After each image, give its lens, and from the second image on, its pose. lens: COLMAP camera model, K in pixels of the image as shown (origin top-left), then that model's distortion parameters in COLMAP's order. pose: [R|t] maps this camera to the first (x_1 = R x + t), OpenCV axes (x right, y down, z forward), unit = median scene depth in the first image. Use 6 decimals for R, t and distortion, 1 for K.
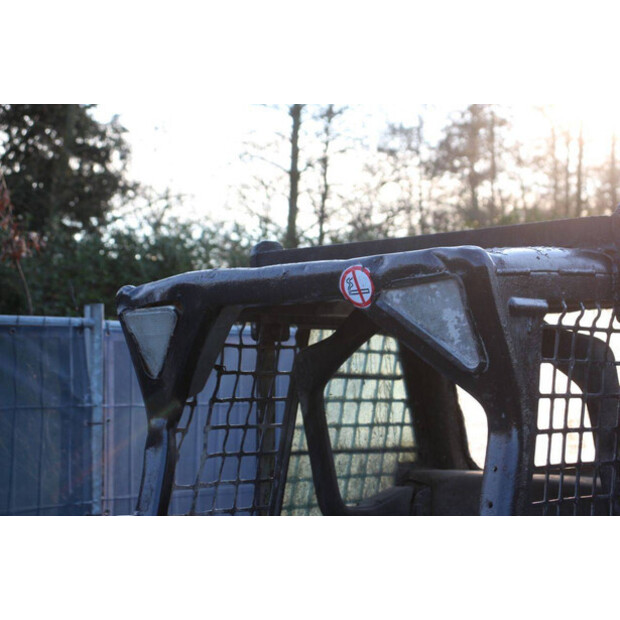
lens RADIAL K [[1463.0, 0, 310.0], [0, 1463.0, 310.0], [0, 0, 1]] dist [0.486060, 0.046773]
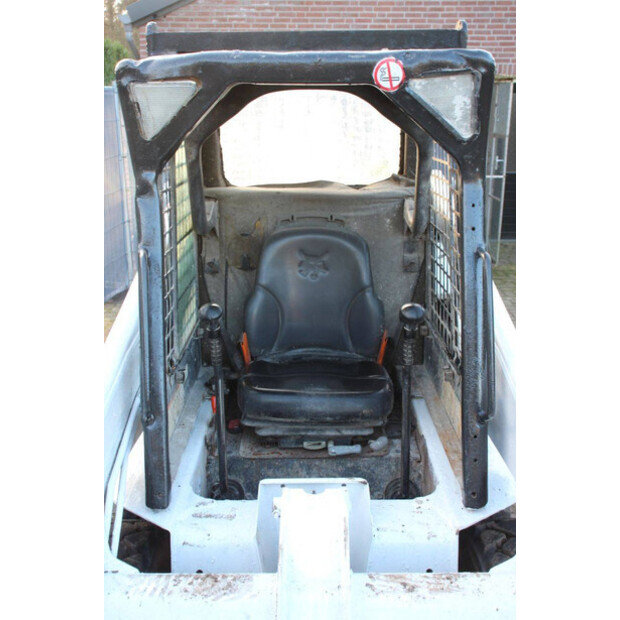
lens RADIAL K [[697.9, 0, 310.0], [0, 697.9, 310.0], [0, 0, 1]] dist [-0.000361, 0.014093]
pose [[0.768525, -0.170632, 0.616648, -0.386269], [-0.043734, 0.947519, 0.316693, -0.009654], [-0.638324, -0.270355, 0.720730, 0.455797]]
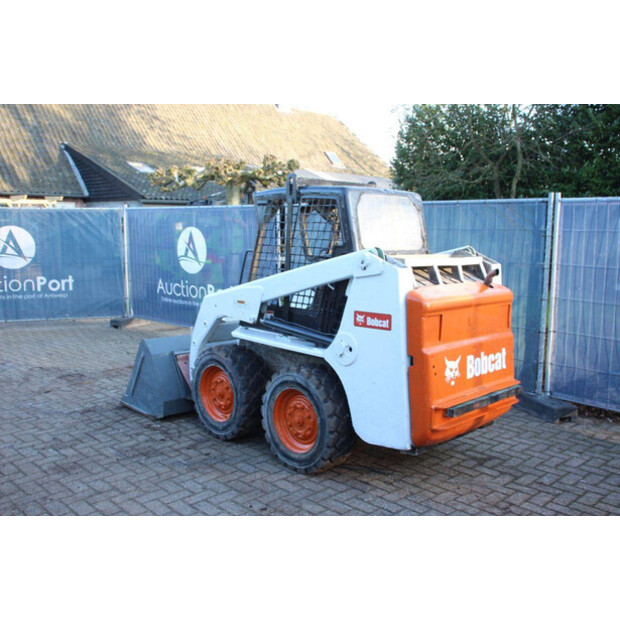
lens RADIAL K [[628.0, 0, 312.7], [0, 628.0, 308.5], [0, 0, 1]] dist [-0.107432, 0.196299]
pose [[-0.100210, 0.137512, -0.985418, 1.789425], [0.044500, 0.990032, 0.133631, 0.058815], [0.993971, -0.030460, -0.105330, 1.141222]]
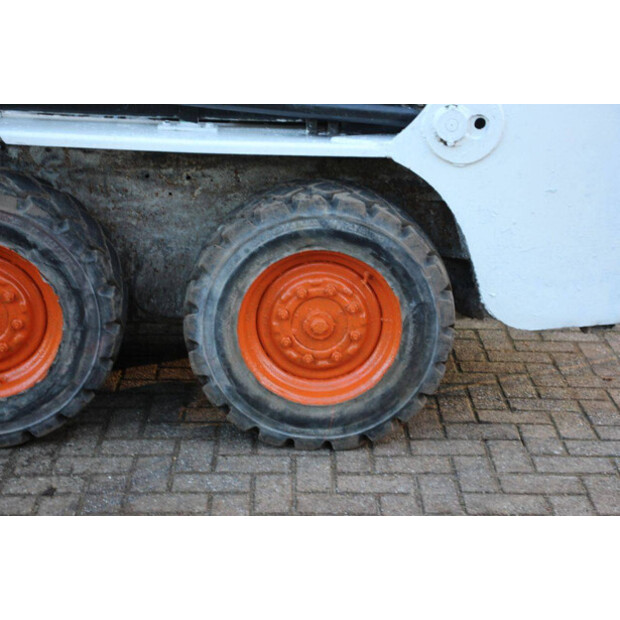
lens RADIAL K [[1334.9, 0, 311.5], [0, 1334.9, 318.0], [0, 0, 1]] dist [0.323308, 0.532878]
pose [[0.658706, 0.268393, -0.702902, 1.244247], [0.011763, 0.930426, 0.366292, 0.047174], [0.752308, -0.249547, 0.609720, 0.155780]]
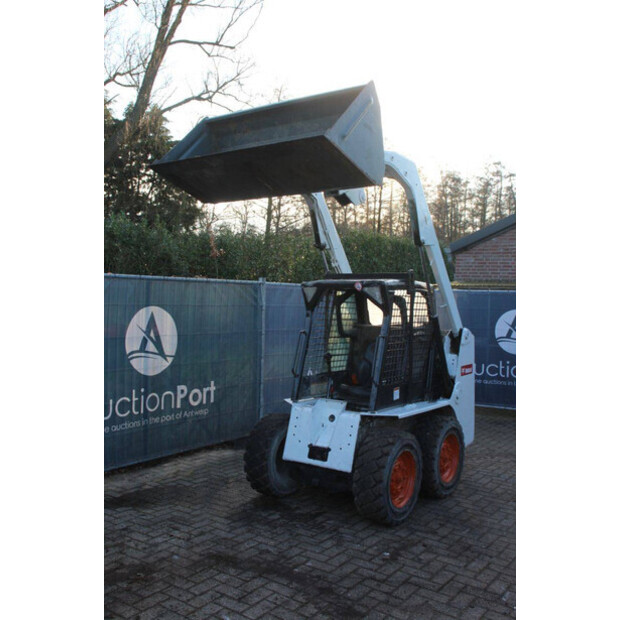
lens RADIAL K [[640.3, 0, 310.0], [0, 640.3, 310.0], [0, 0, 1]] dist [-0.084326, 0.153615]
pose [[0.996071, 0.036920, 0.080491, -0.263970], [-0.042831, 0.996412, 0.072991, -0.076484], [-0.077507, -0.076151, 0.994079, -1.010871]]
